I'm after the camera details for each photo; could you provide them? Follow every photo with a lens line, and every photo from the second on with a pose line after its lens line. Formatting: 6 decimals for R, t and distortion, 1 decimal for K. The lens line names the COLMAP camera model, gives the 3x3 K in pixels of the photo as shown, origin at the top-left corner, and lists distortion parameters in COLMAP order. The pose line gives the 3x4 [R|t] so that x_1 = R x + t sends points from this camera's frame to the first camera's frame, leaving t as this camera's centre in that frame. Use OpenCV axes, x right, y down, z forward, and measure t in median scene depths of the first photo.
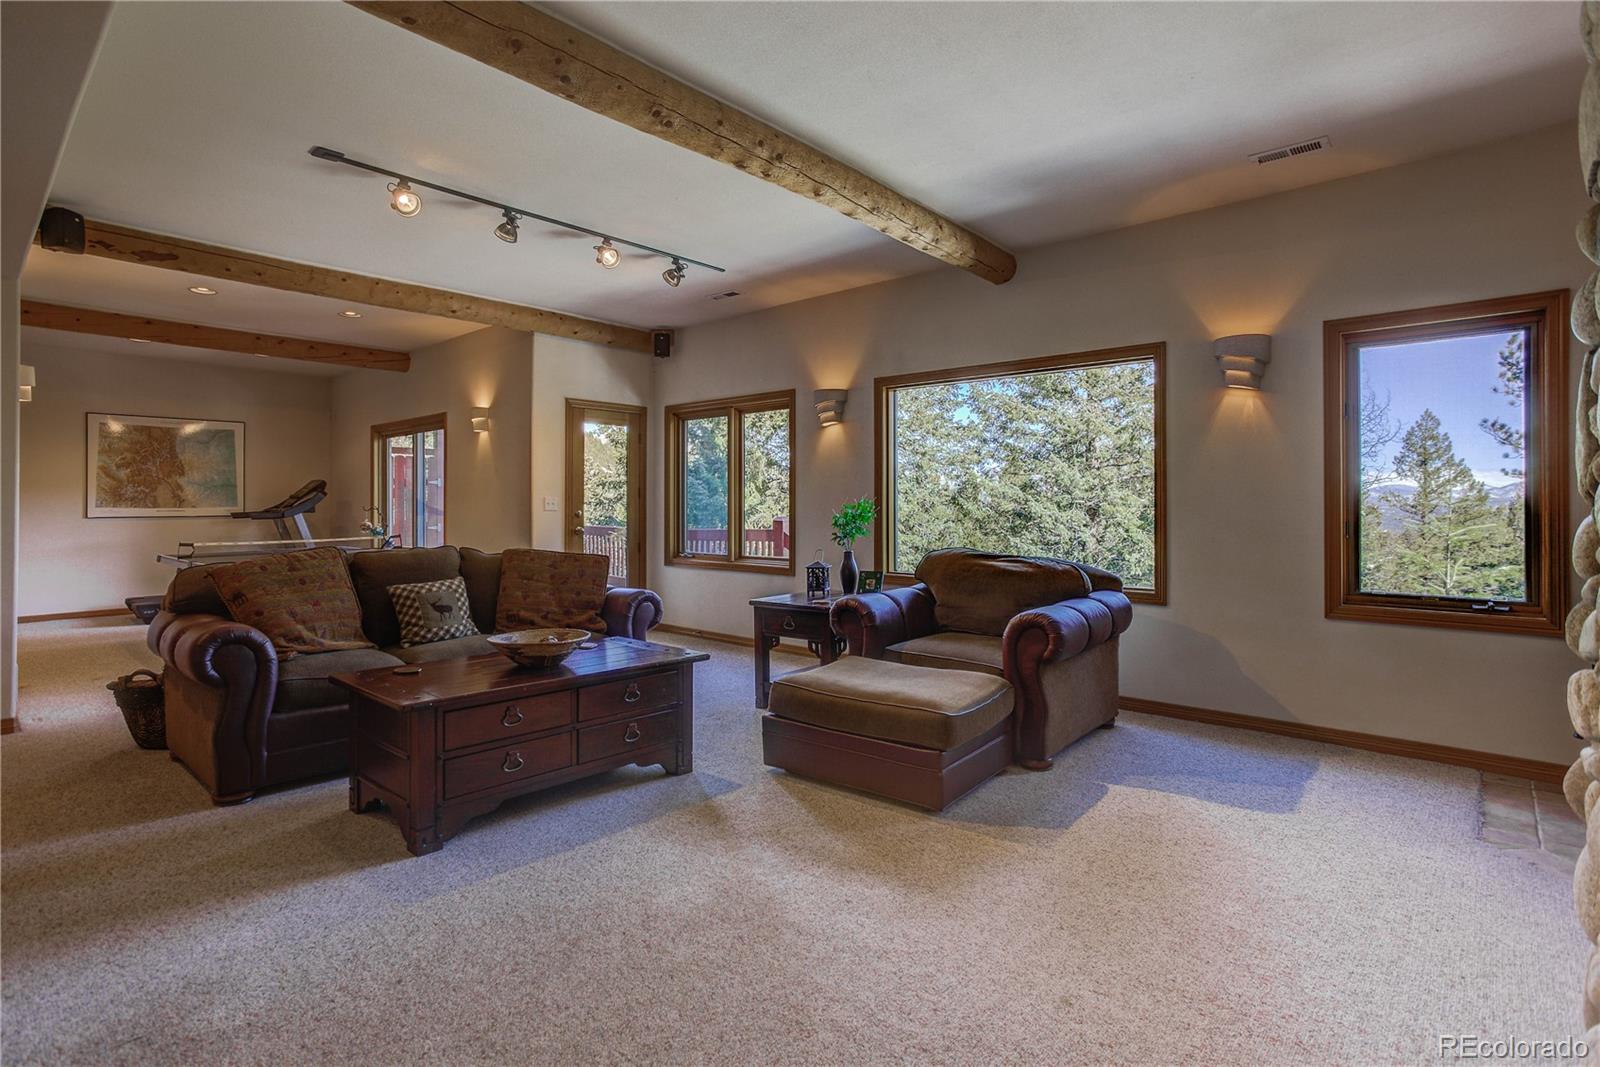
lens RADIAL K [[785.5, 0, 785.5], [0, 785.5, 506.9], [0, 0, 1]] dist [-0.025570, 0.004485]
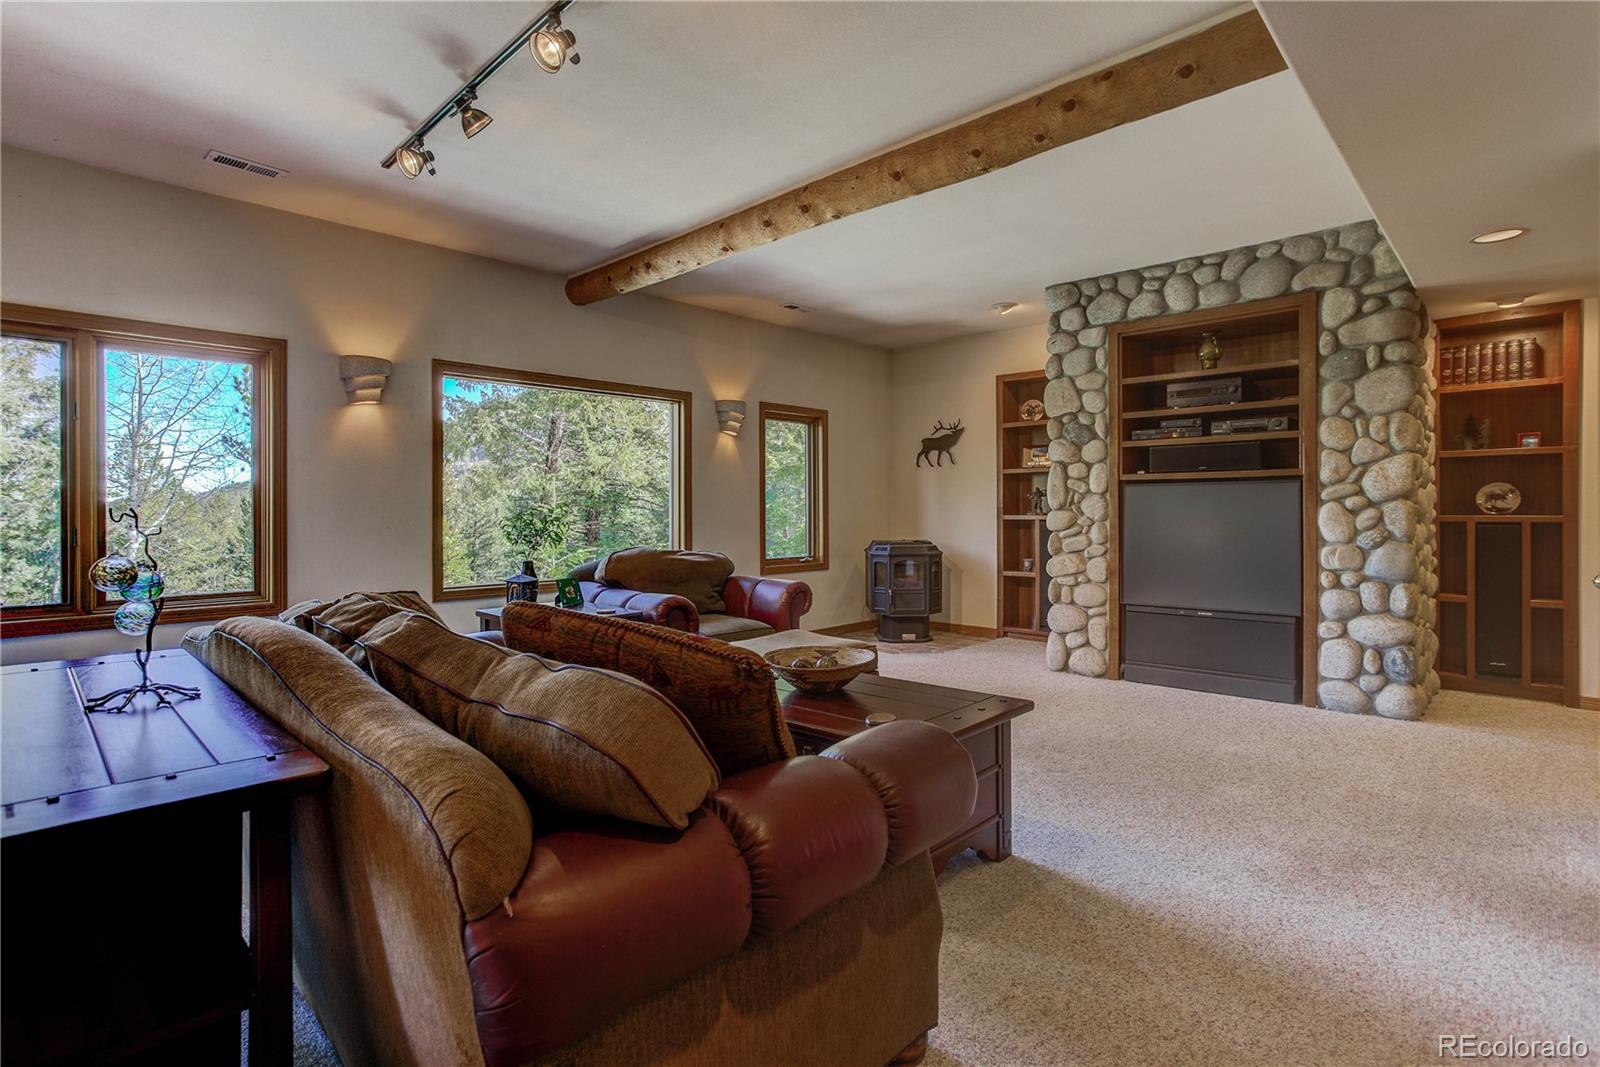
lens RADIAL K [[785.5, 0, 802.4], [0, 785.5, 508.9], [0, 0, 1]] dist [-0.025570, 0.004485]
pose [[0.026616, -0.004826, 0.999634, -0.938426], [0.005507, 0.999974, 0.004681, -0.006695], [-0.999631, 0.005381, 0.026642, 0.777039]]
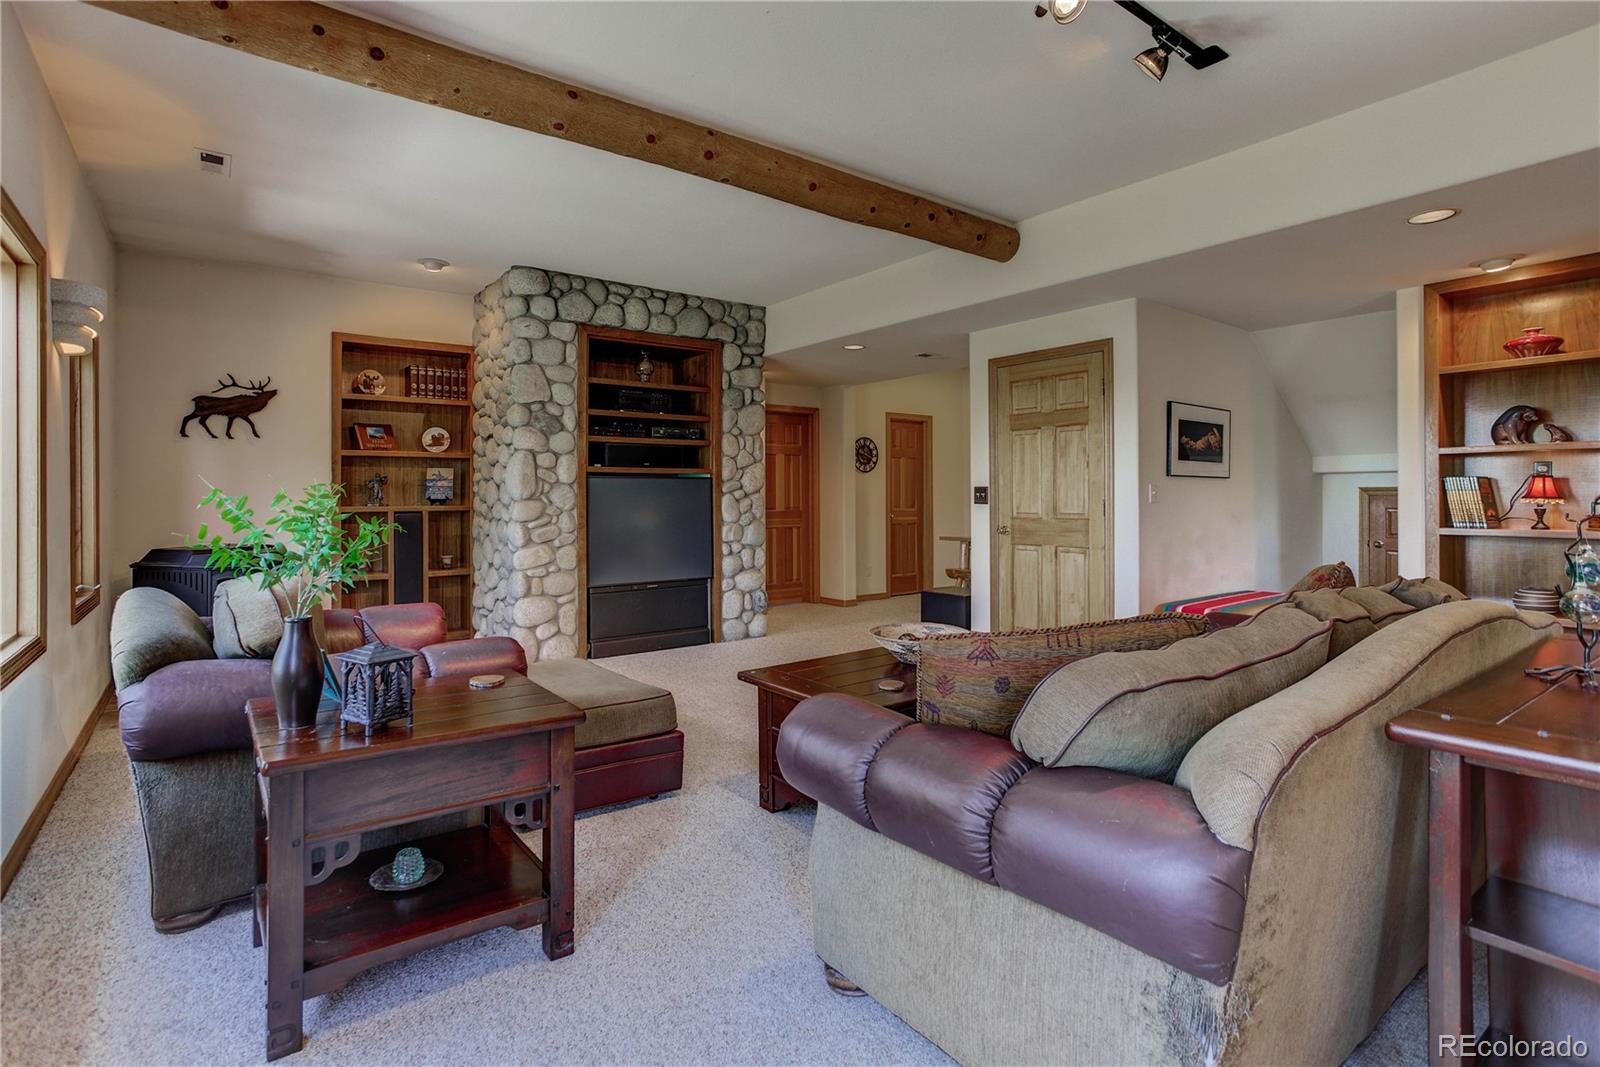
lens RADIAL K [[785.5, 0, 782.4], [0, 785.5, 491.7], [0, 0, 1]] dist [-0.025570, 0.004485]
pose [[-0.979669, 0.000544, 0.200620, -0.271849], [-0.000727, 0.999980, -0.006262, -0.001870], [-0.200620, -0.006280, -0.979649, 1.538500]]
